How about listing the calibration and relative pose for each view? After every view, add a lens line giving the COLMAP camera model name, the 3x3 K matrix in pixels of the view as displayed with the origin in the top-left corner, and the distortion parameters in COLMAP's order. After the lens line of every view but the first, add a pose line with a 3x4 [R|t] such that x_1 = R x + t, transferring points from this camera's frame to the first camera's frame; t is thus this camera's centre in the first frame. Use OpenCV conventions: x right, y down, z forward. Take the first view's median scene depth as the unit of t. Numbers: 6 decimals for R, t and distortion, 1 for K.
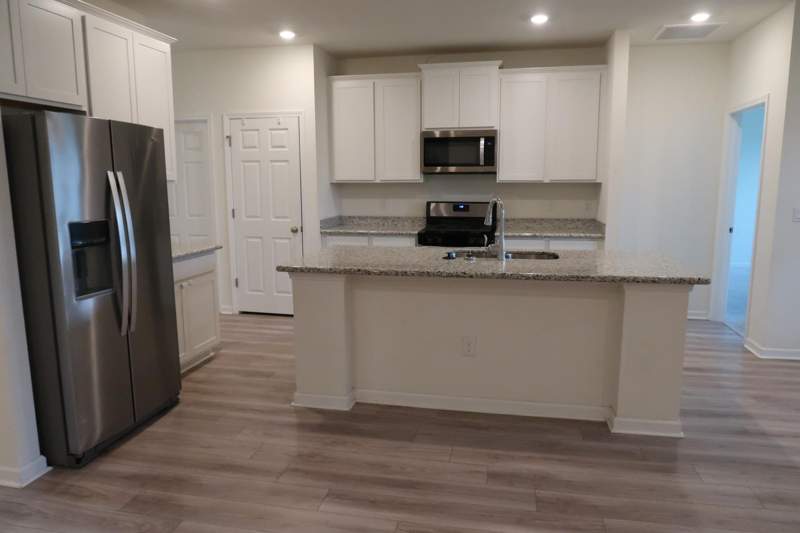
lens RADIAL K [[559.2, 0, 400.0], [0, 559.2, 266.5], [0, 0, 1]] dist [-0.001193, 0.000881]
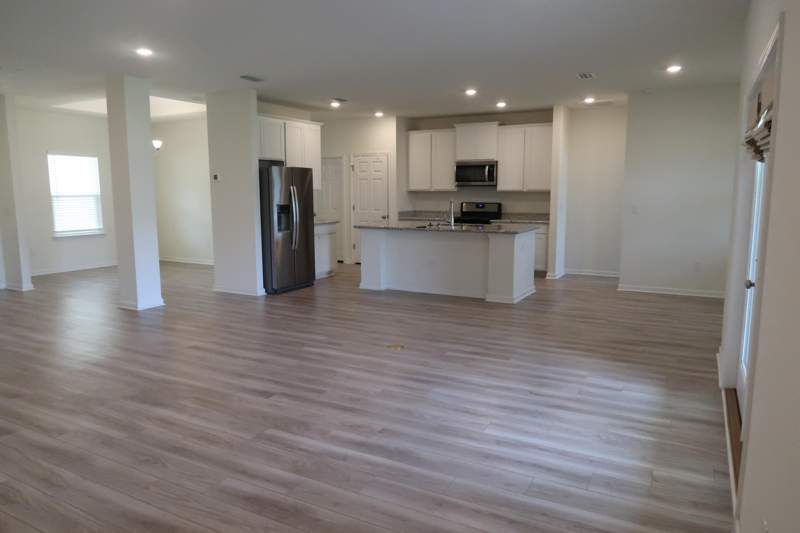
lens RADIAL K [[559.2, 0, 400.0], [0, 559.2, 266.5], [0, 0, 1]] dist [-0.001193, 0.000881]
pose [[0.955974, 0.041919, -0.290442, 0.403068], [-0.046332, 0.998891, -0.008331, 0.109785], [0.289771, 0.021421, 0.956856, -0.729913]]
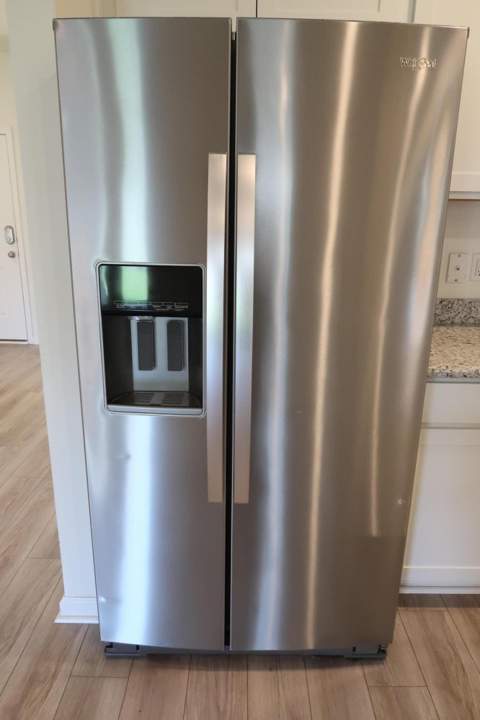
lens RADIAL K [[503.3, 0, 240.1], [0, 503.3, 343.2], [0, 0, 1]] dist [-0.001193, 0.000881]
pose [[0.186784, 0.251132, -0.949760, -0.049255], [-0.163386, 0.961251, 0.222038, -0.066191], [0.968719, 0.113704, 0.220577, 0.504484]]
